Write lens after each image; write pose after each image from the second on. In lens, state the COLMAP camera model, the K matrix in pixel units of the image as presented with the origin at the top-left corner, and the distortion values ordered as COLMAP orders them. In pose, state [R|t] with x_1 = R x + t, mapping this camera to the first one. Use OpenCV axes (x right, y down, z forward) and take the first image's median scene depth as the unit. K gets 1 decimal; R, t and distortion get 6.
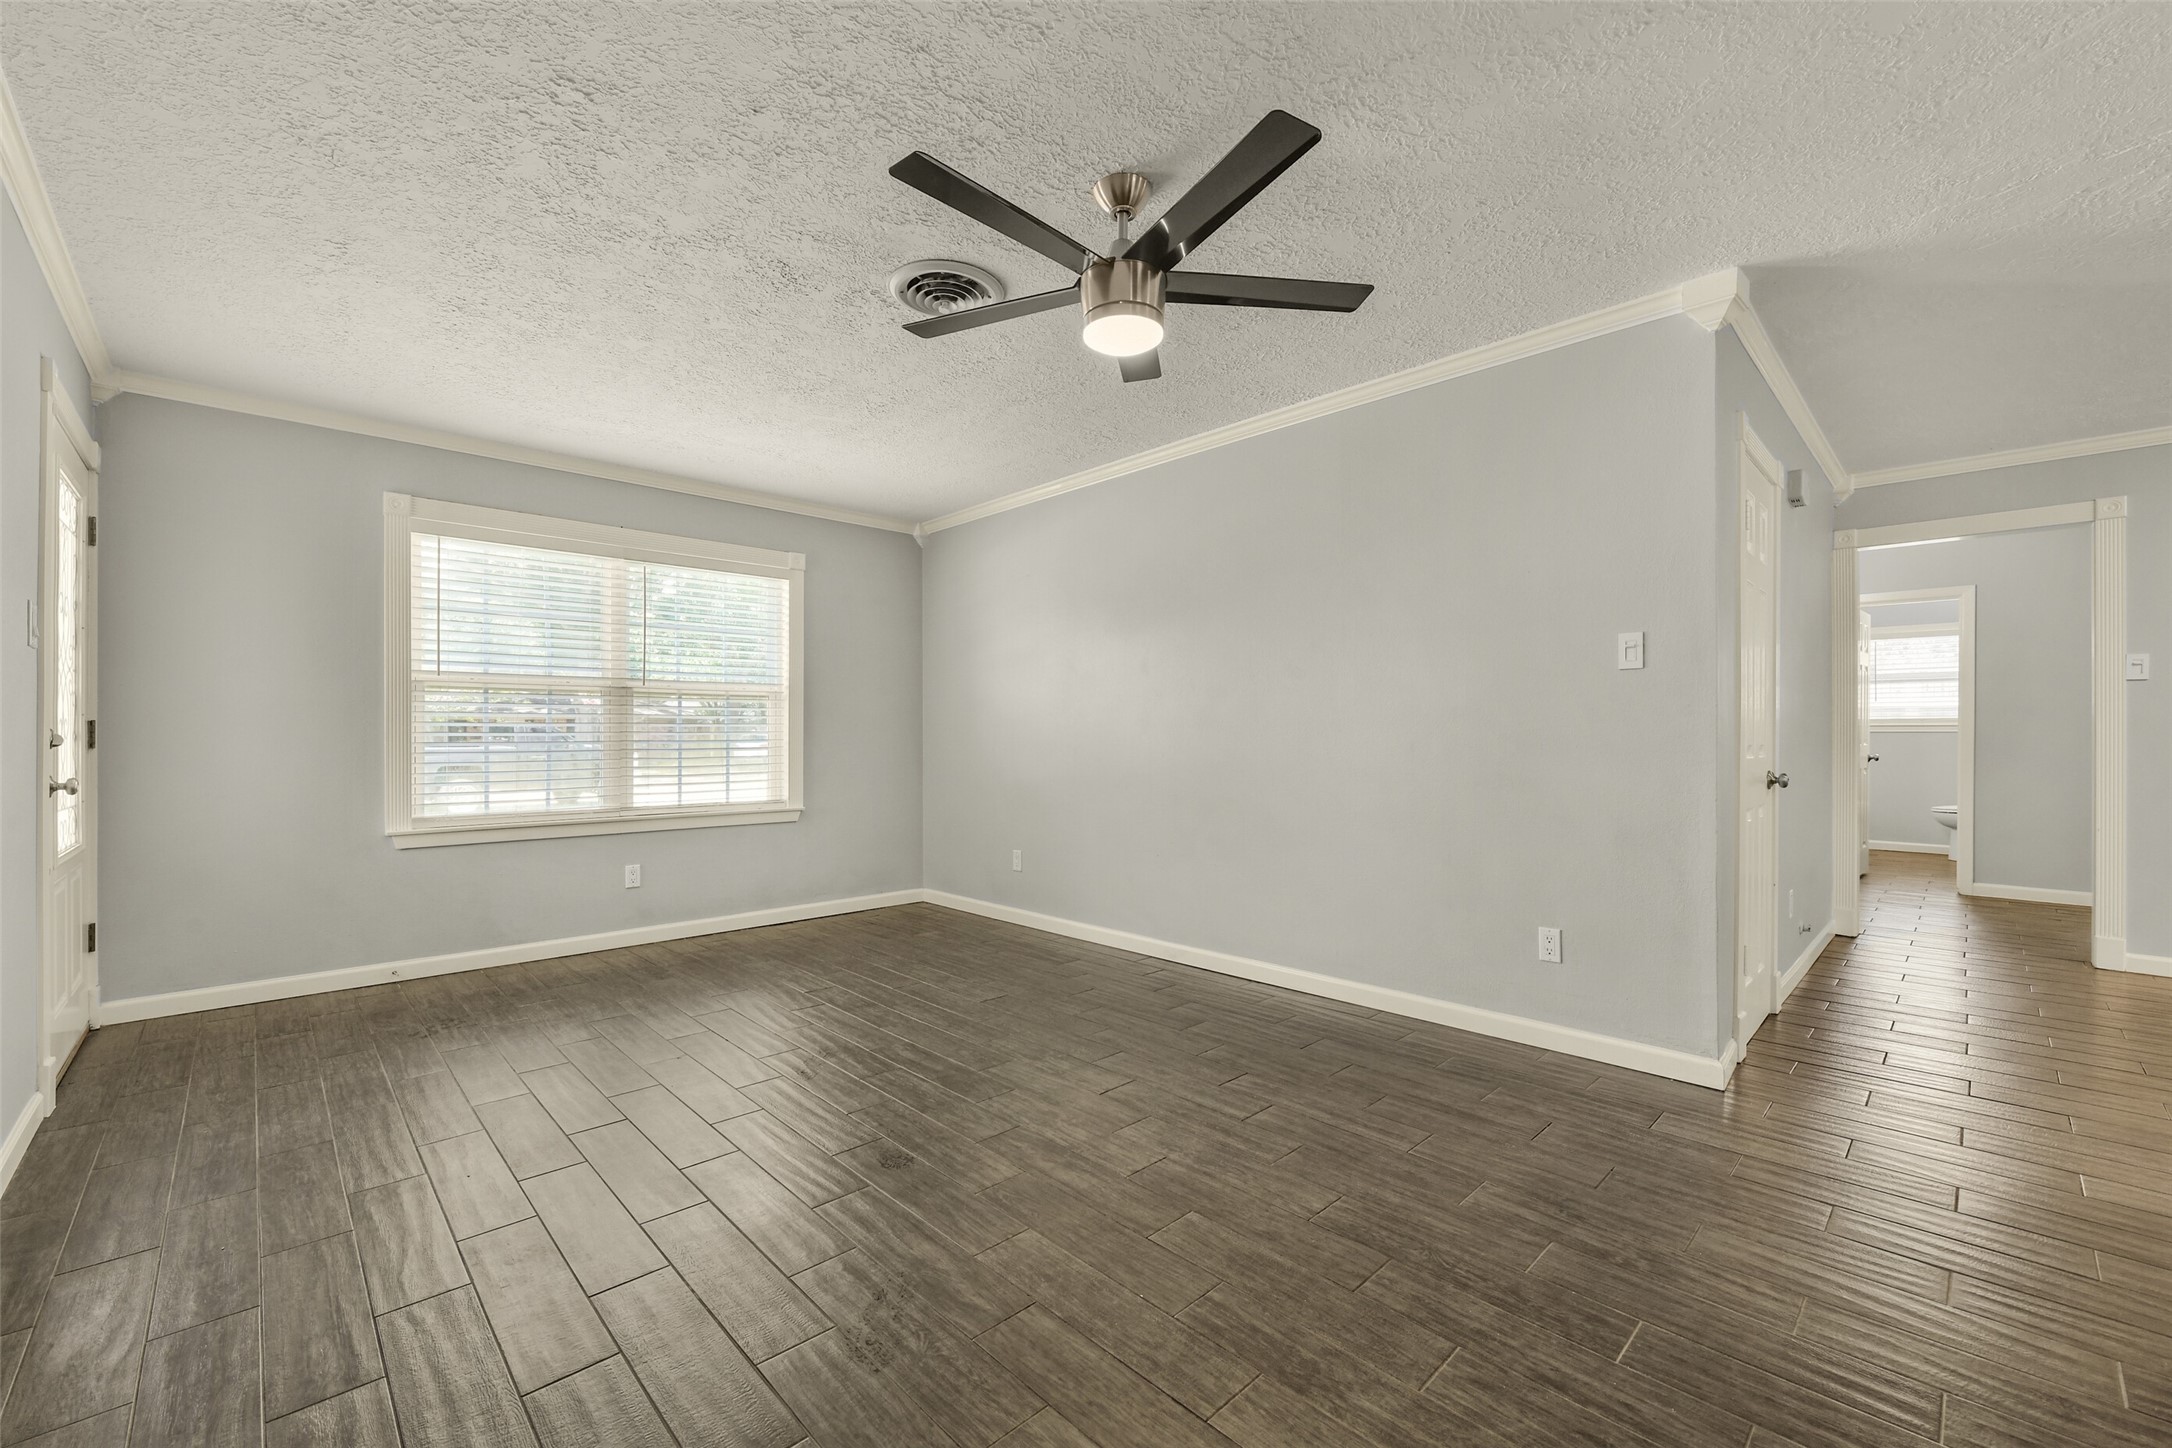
lens RADIAL K [[865.8, 0, 1082.9], [0, 865.8, 732.3], [0, 0, 1]] dist [-0.015310, 0.000046]
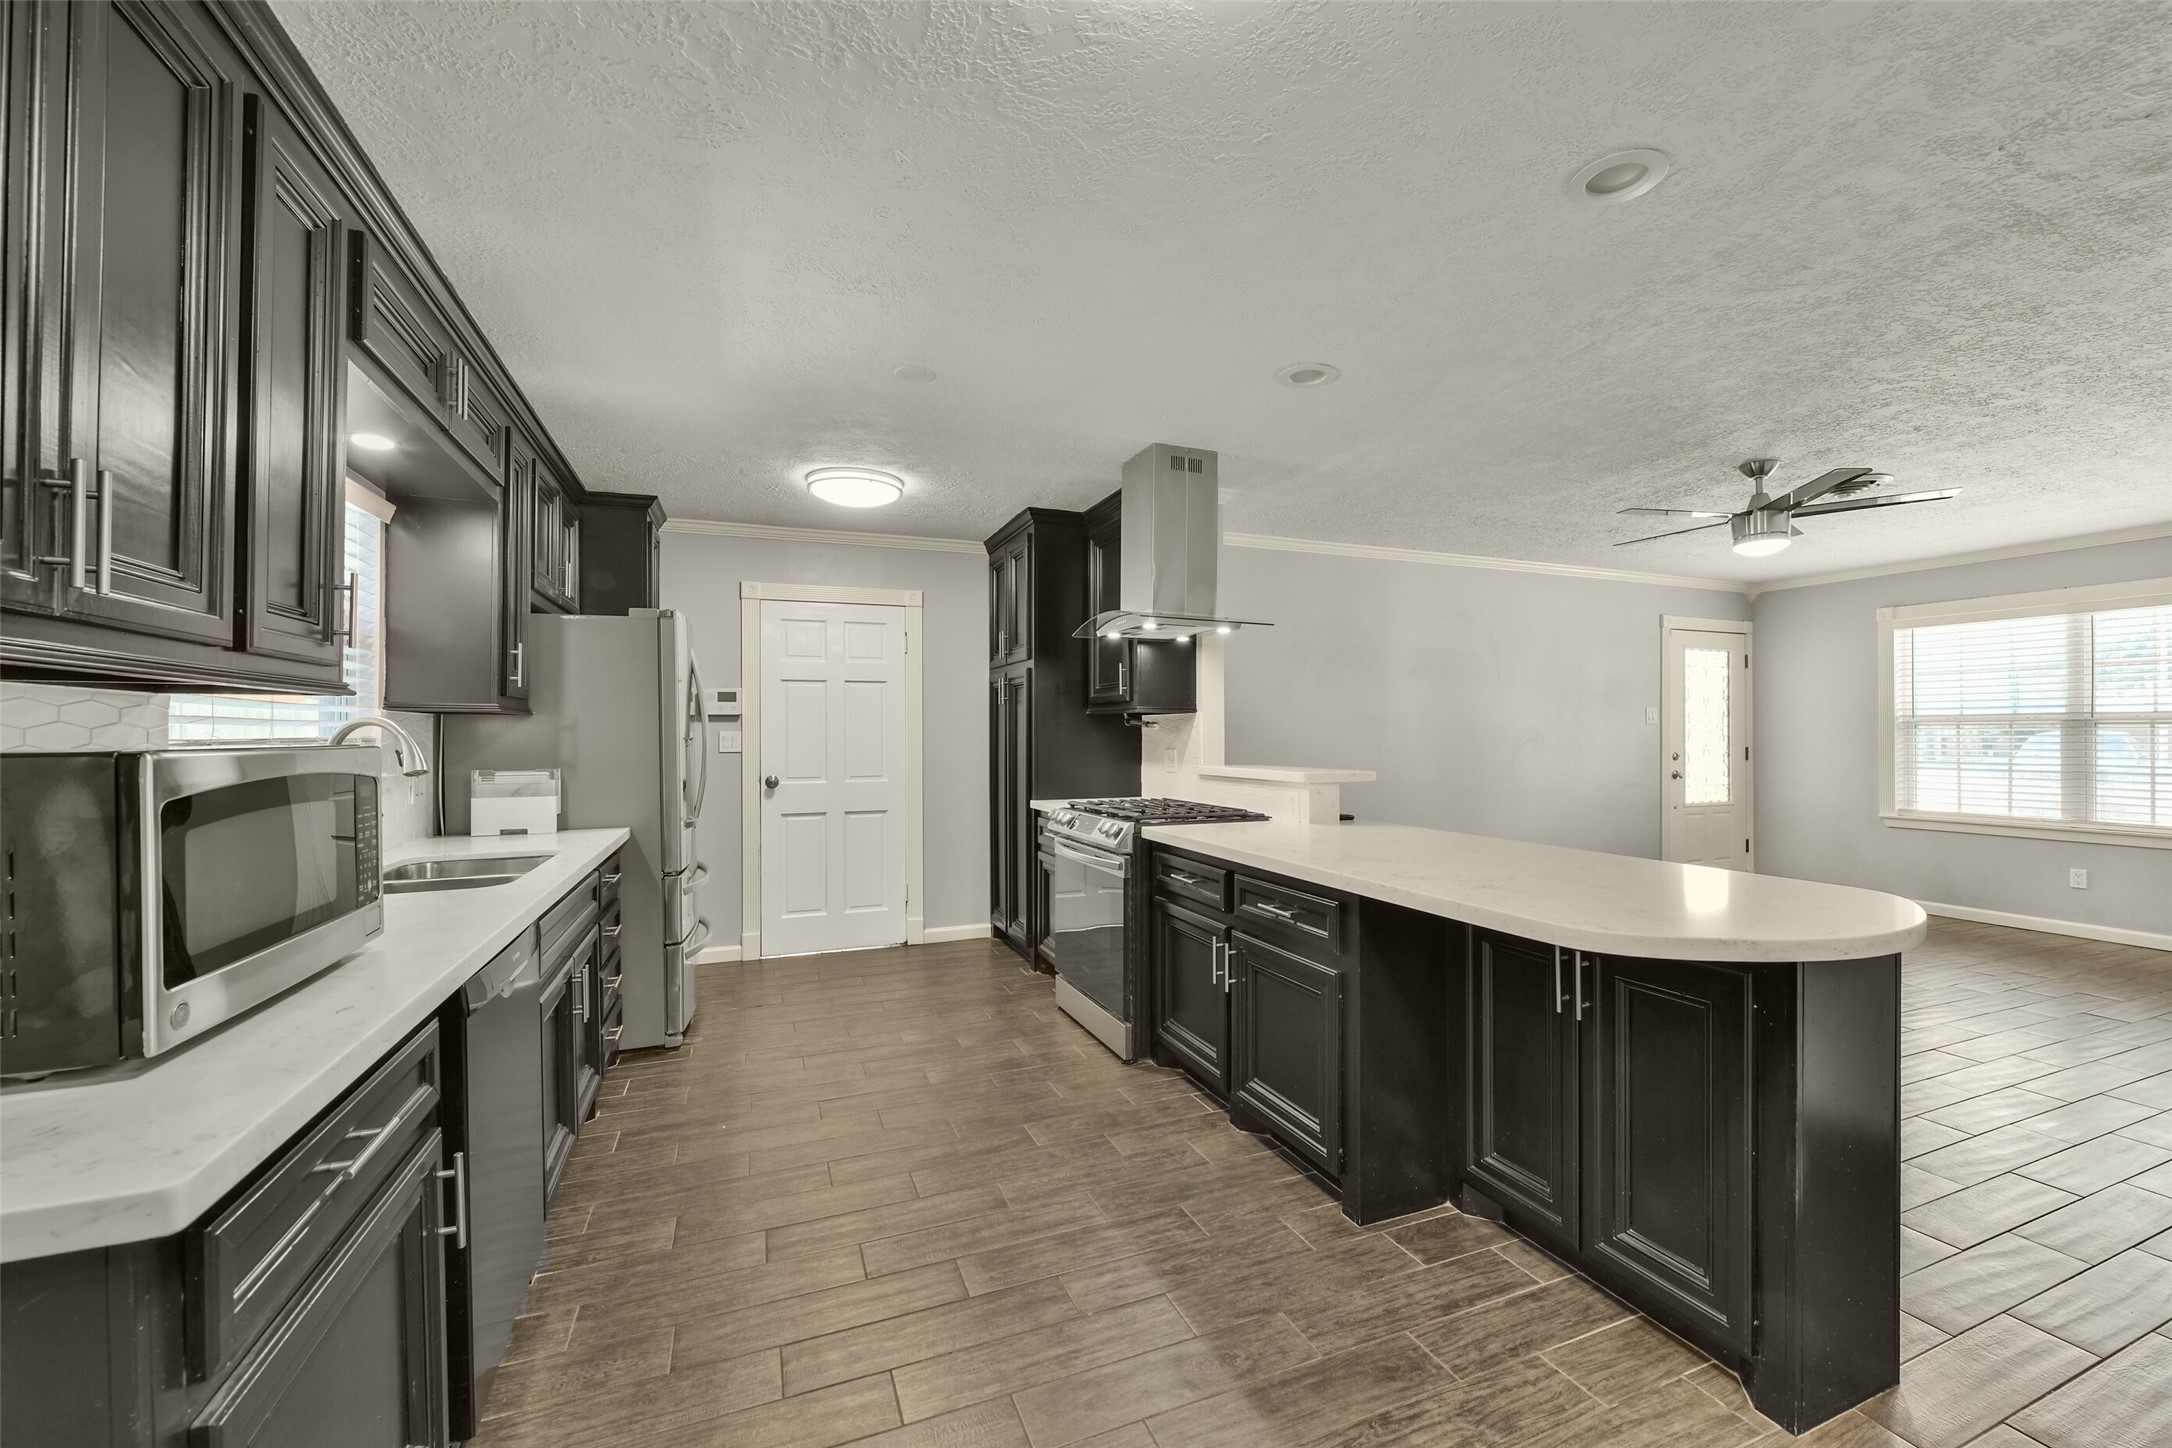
lens RADIAL K [[865.8, 0, 1082.9], [0, 865.8, 732.3], [0, 0, 1]] dist [-0.015310, 0.000046]
pose [[-0.375272, 0.001829, -0.926913, 1.125335], [0.005616, 0.999984, -0.000300, -0.044445], [0.926898, -0.005318, -0.375276, 0.173675]]
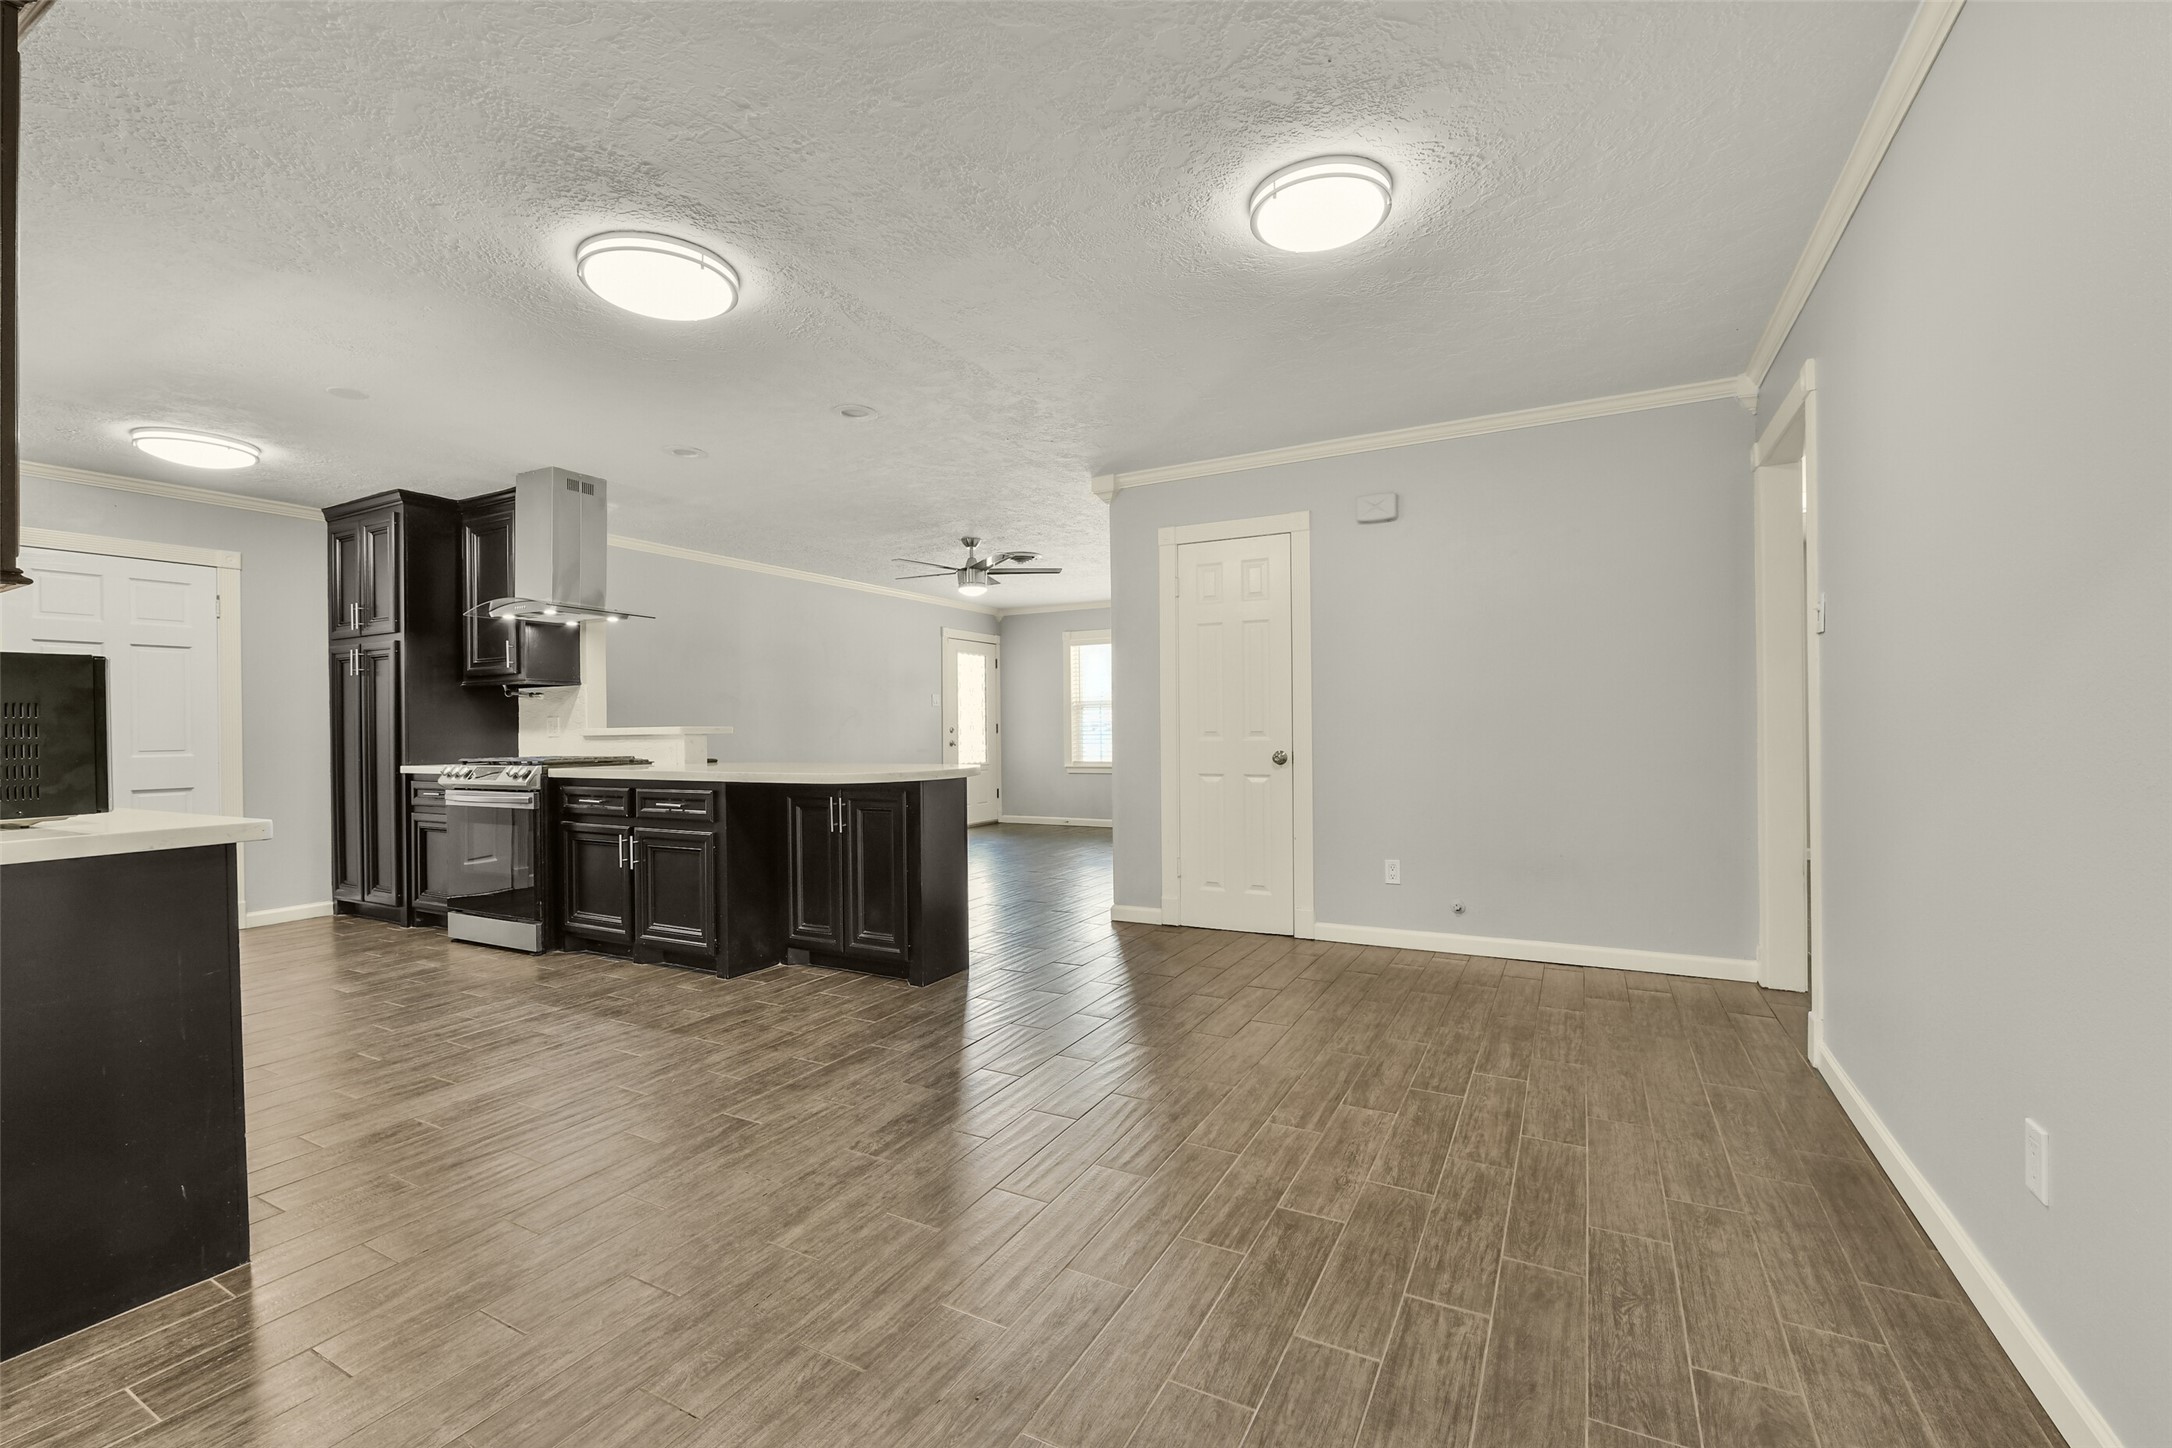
lens RADIAL K [[920.2, 0, 1086.0], [0, 920.2, 724.0], [0, 0, 1]] dist [-0.000340, -0.000029]
pose [[0.308262, -0.006027, -0.951282, 1.579327], [0.013567, 0.999906, -0.001939, -0.001242], [0.951205, -0.012308, 0.308315, 0.193054]]
